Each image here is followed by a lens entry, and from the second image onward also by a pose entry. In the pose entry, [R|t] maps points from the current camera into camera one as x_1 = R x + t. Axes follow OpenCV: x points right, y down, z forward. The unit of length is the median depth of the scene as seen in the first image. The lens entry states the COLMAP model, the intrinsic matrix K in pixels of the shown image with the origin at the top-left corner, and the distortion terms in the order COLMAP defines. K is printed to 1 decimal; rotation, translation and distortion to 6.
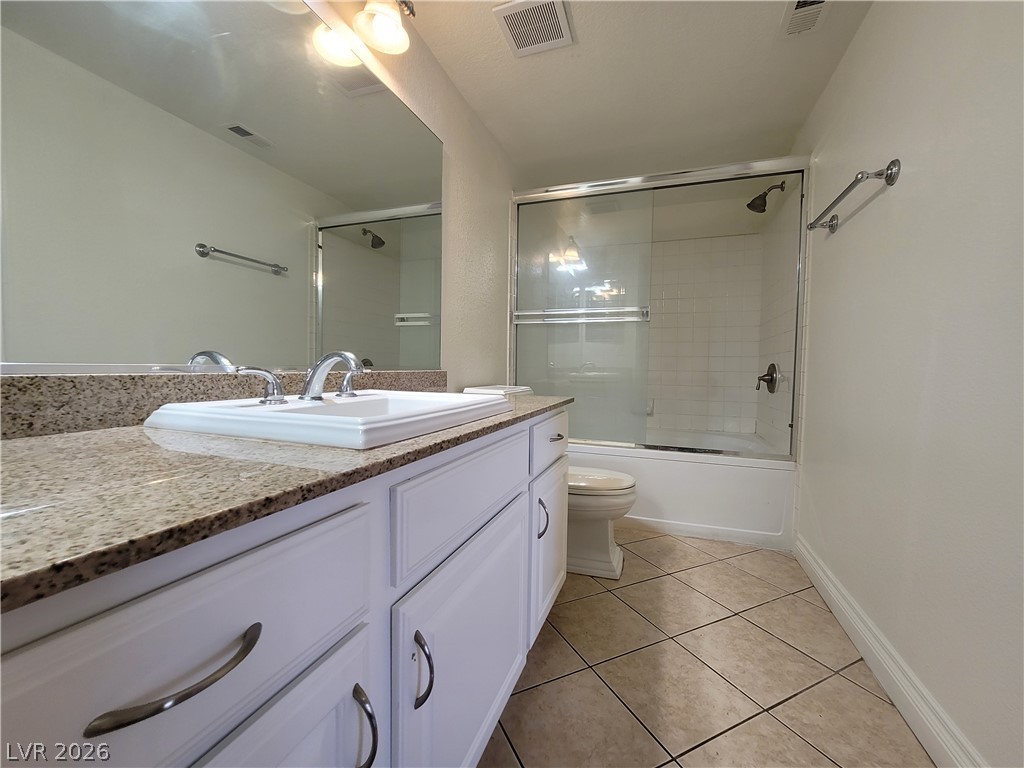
lens RADIAL K [[419.5, 0, 511.9], [0, 419.5, 383.0], [0, 0, 1]] dist [-0.007092, 0.000521]
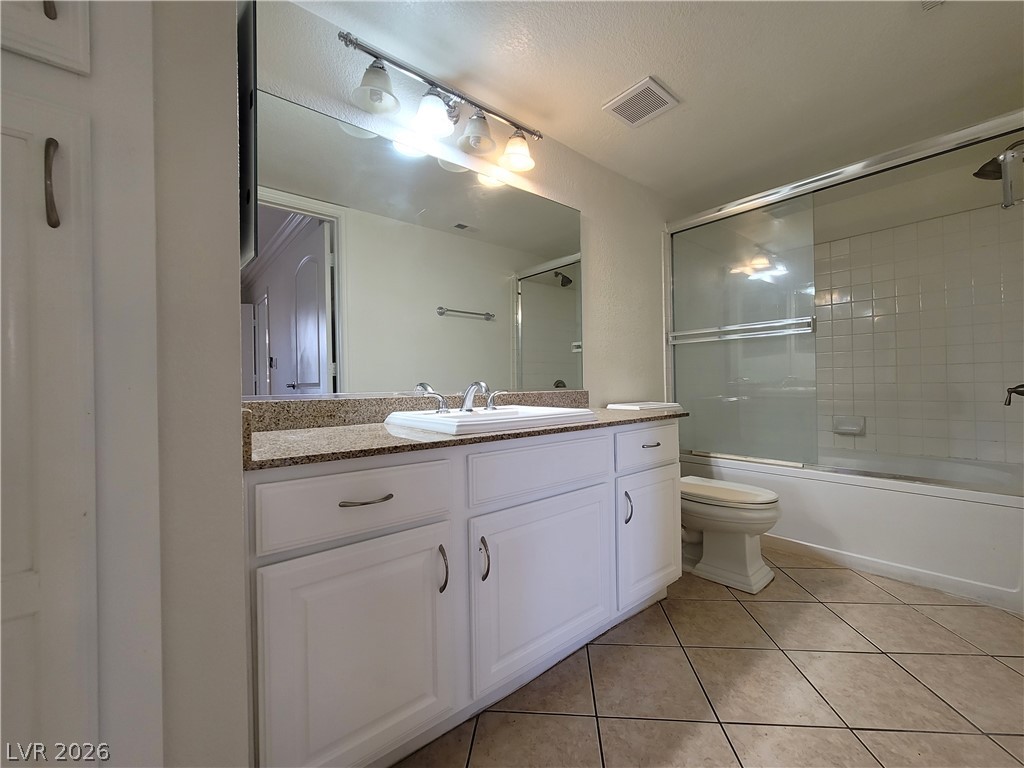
lens RADIAL K [[419.5, 0, 511.9], [0, 419.5, 383.0], [0, 0, 1]] dist [-0.007092, 0.000521]
pose [[0.863048, -0.028110, -0.504339, 0.276139], [0.007589, 0.999059, -0.042697, 0.000332], [0.505065, 0.033022, 0.862449, -0.180556]]
